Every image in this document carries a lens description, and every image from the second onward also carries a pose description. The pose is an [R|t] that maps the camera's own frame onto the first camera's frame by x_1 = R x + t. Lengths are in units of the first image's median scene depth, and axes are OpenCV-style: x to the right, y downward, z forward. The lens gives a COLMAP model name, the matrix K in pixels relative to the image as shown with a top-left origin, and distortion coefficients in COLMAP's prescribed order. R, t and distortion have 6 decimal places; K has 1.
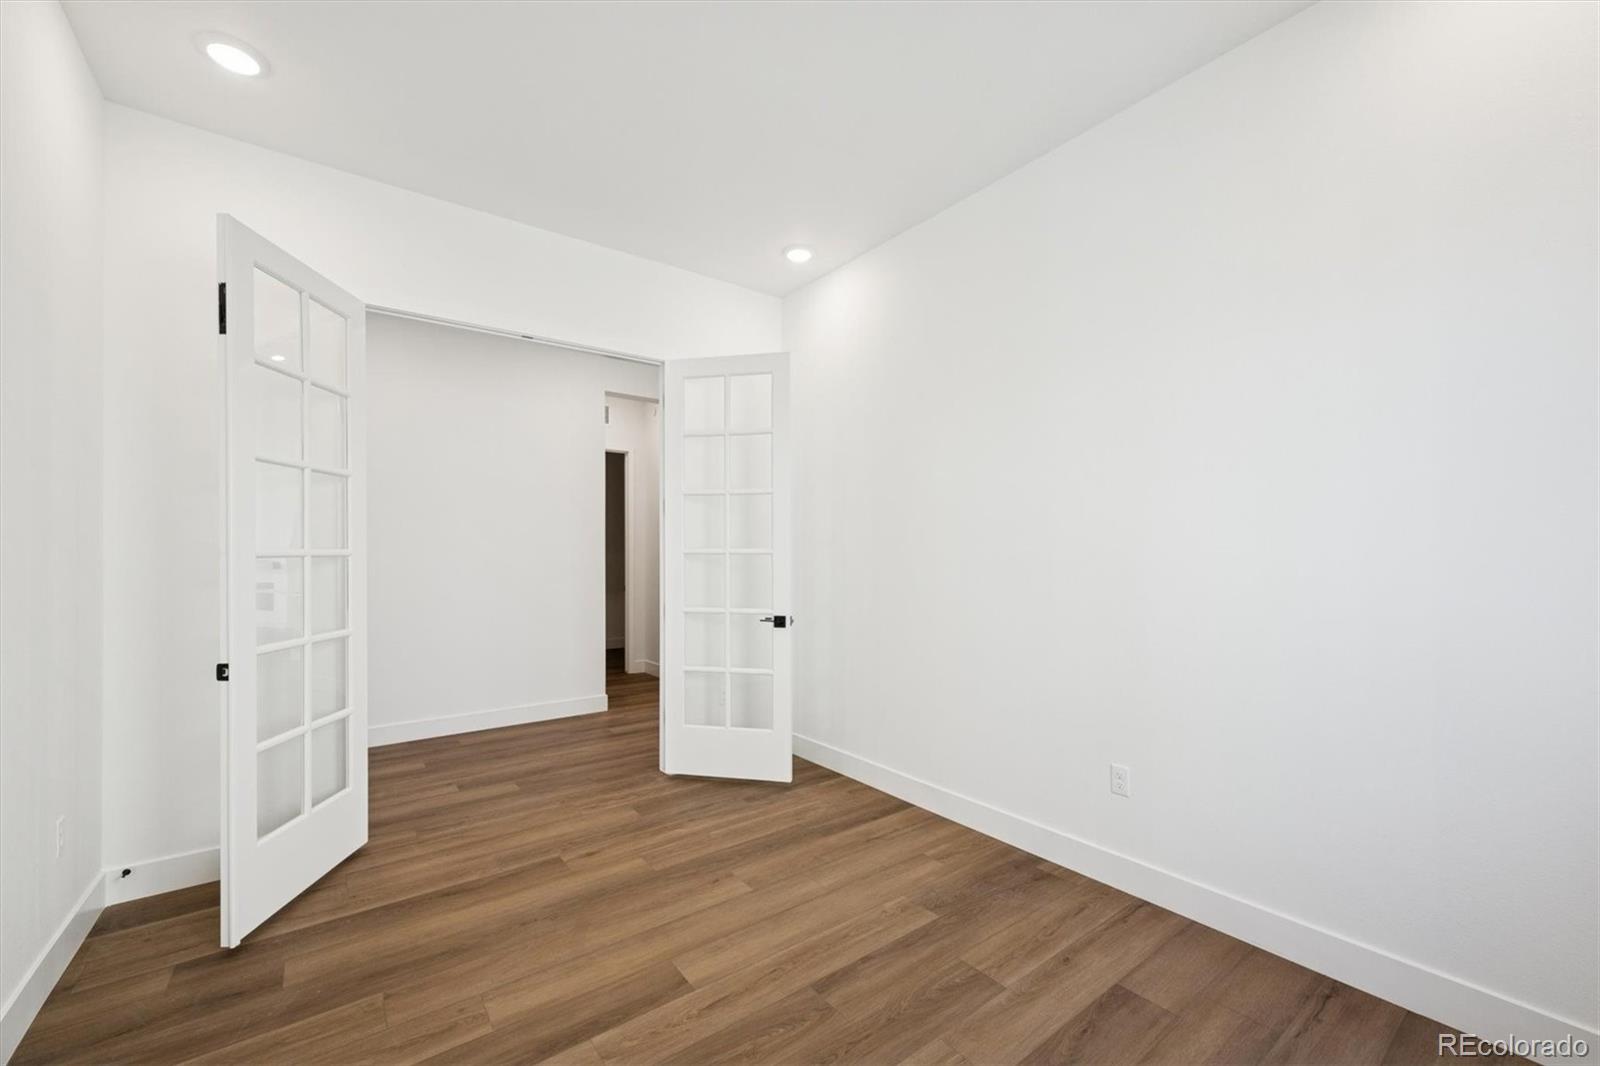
lens RADIAL K [[653.7, 0, 807.2], [0, 653.7, 547.9], [0, 0, 1]] dist [0.014234, -0.000273]
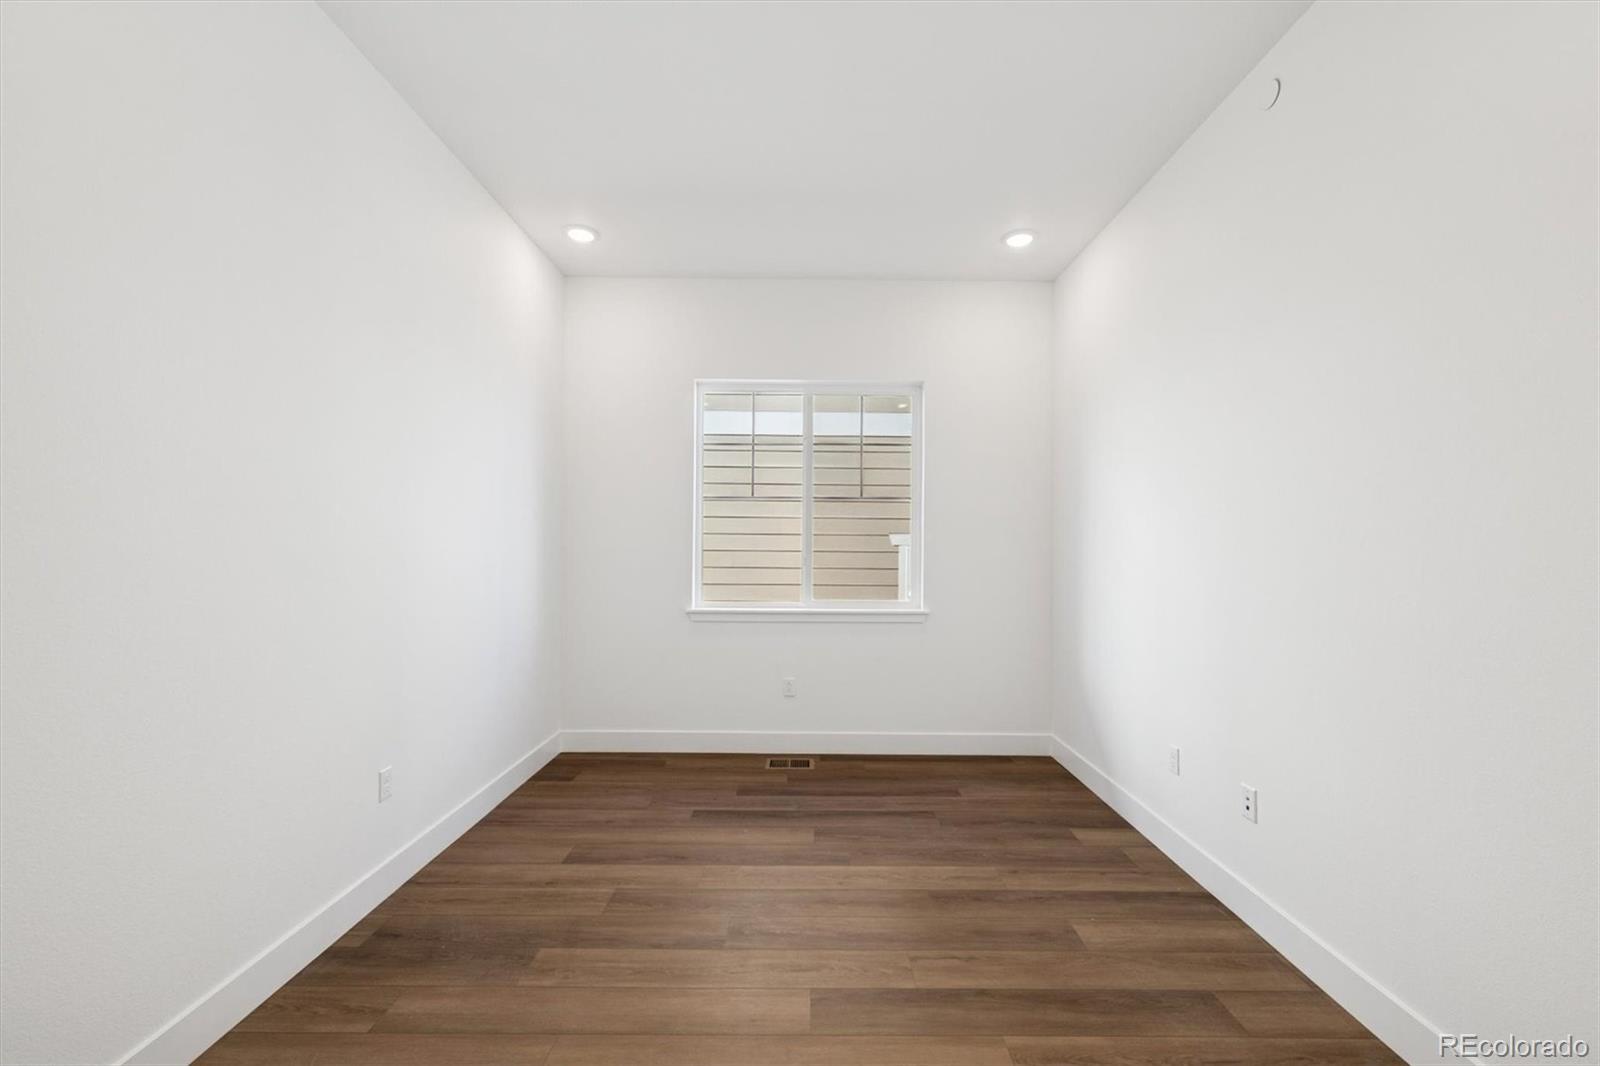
lens RADIAL K [[653.7, 0, 805.6], [0, 653.7, 537.7], [0, 0, 1]] dist [0.014234, -0.000273]
pose [[-0.793988, 0.004504, 0.607917, -0.696399], [-0.012437, 0.999643, -0.023651, 0.011112], [-0.607806, -0.026339, -0.793648, 1.634291]]
